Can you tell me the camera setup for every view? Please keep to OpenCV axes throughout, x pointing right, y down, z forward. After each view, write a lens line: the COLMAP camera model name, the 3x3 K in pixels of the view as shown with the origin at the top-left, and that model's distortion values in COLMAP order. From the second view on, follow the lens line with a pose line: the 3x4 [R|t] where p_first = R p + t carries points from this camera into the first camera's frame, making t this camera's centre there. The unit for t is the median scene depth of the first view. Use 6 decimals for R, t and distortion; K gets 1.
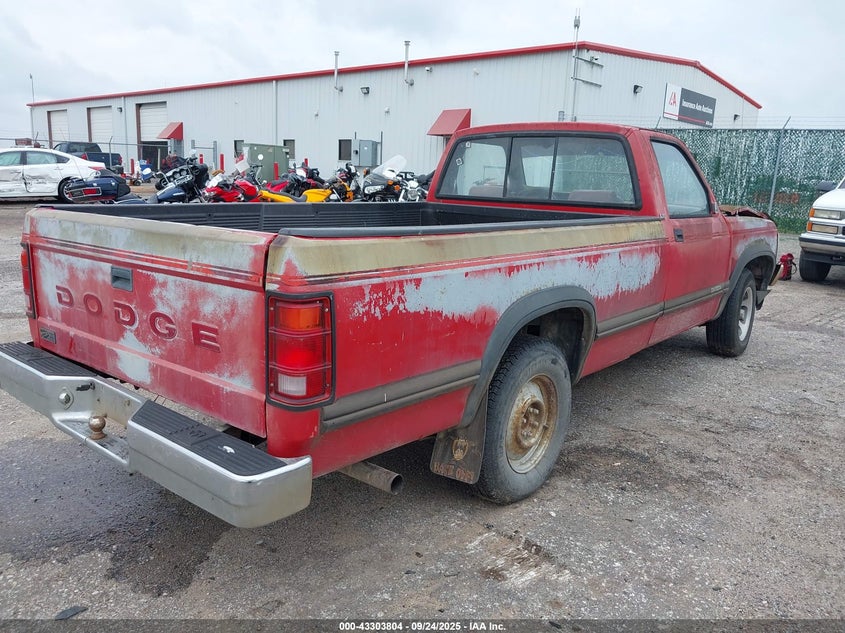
lens RADIAL K [[673.8, 0, 416.3], [0, 673.8, 317.9], [0, 0, 1]] dist [0.008085, 0.001187]
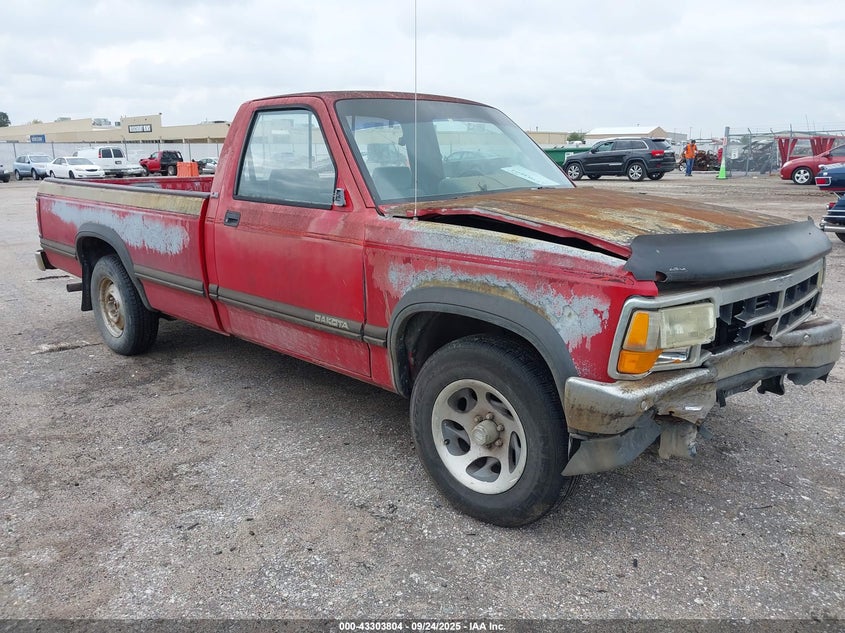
lens RADIAL K [[673.8, 0, 419.1], [0, 673.8, 317.7], [0, 0, 1]] dist [0.008085, 0.001187]
pose [[-0.079977, 0.204118, -0.975674, 1.361588], [-0.201553, 0.955280, 0.216372, -0.258826], [0.976207, 0.213954, -0.035260, 1.411741]]
